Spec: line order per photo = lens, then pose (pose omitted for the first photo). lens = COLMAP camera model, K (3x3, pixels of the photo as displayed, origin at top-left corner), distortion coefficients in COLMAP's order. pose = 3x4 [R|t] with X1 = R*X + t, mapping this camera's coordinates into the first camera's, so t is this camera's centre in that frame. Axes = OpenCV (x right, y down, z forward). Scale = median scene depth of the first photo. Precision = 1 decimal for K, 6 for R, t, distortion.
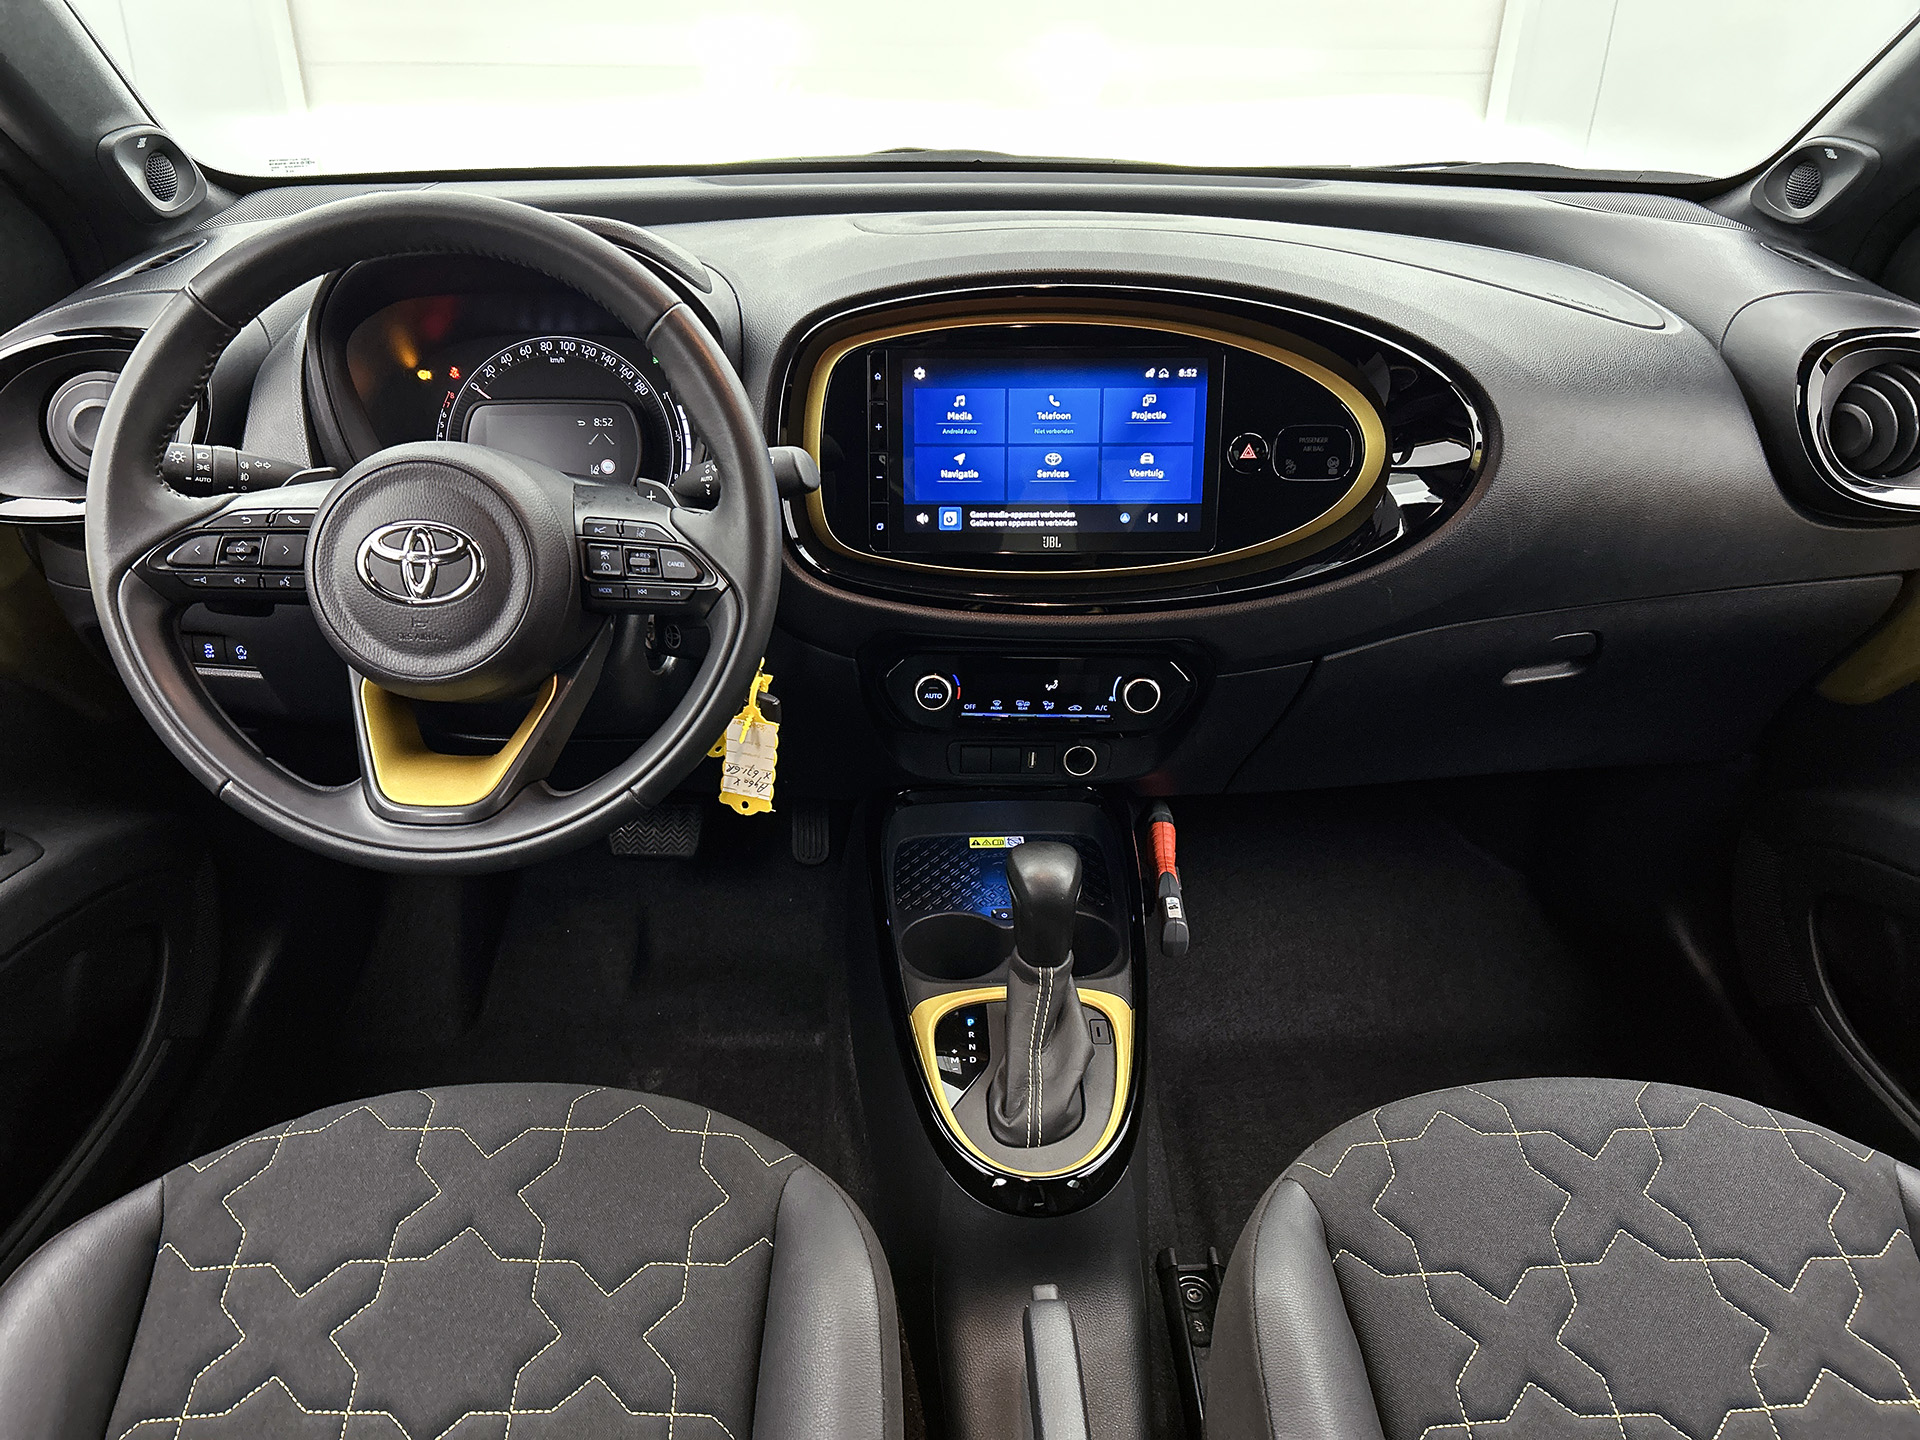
lens RADIAL K [[1454.2, 0, 953.2], [0, 1454.2, 724.1], [0, 0, 1]] dist [0.021115, -0.011977]
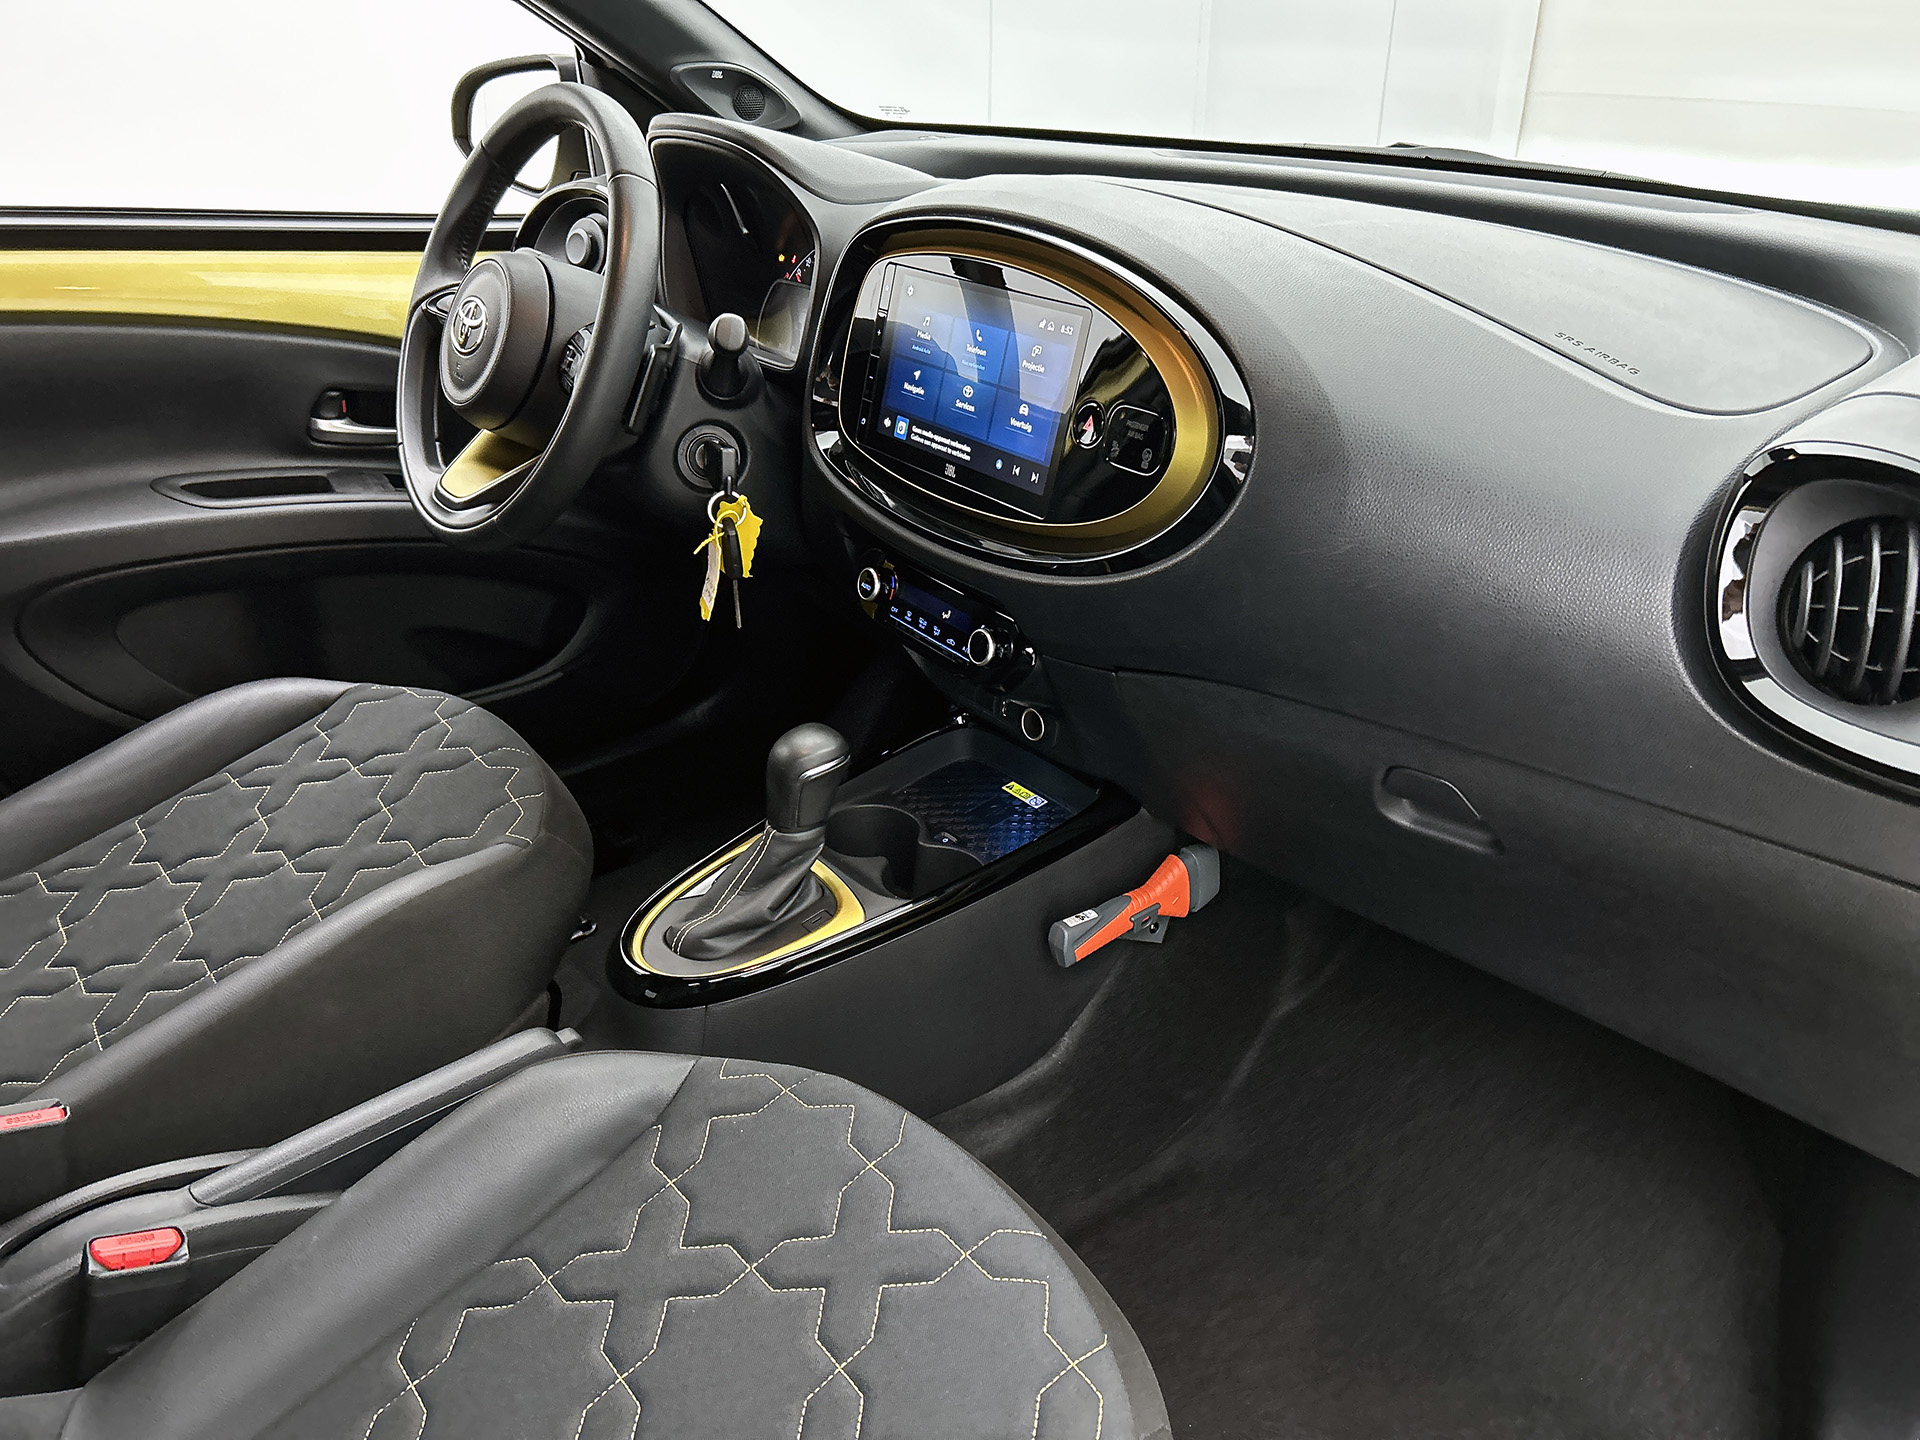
lens RADIAL K [[1454.2, 0, 962.3], [0, 1454.2, 721.2], [0, 0, 1]] dist [0.021115, -0.011977]
pose [[0.591507, 0.353651, -0.724604, 0.824852], [-0.383133, 0.914019, 0.133339, -0.096108], [0.709457, 0.198748, 0.676144, 0.316286]]
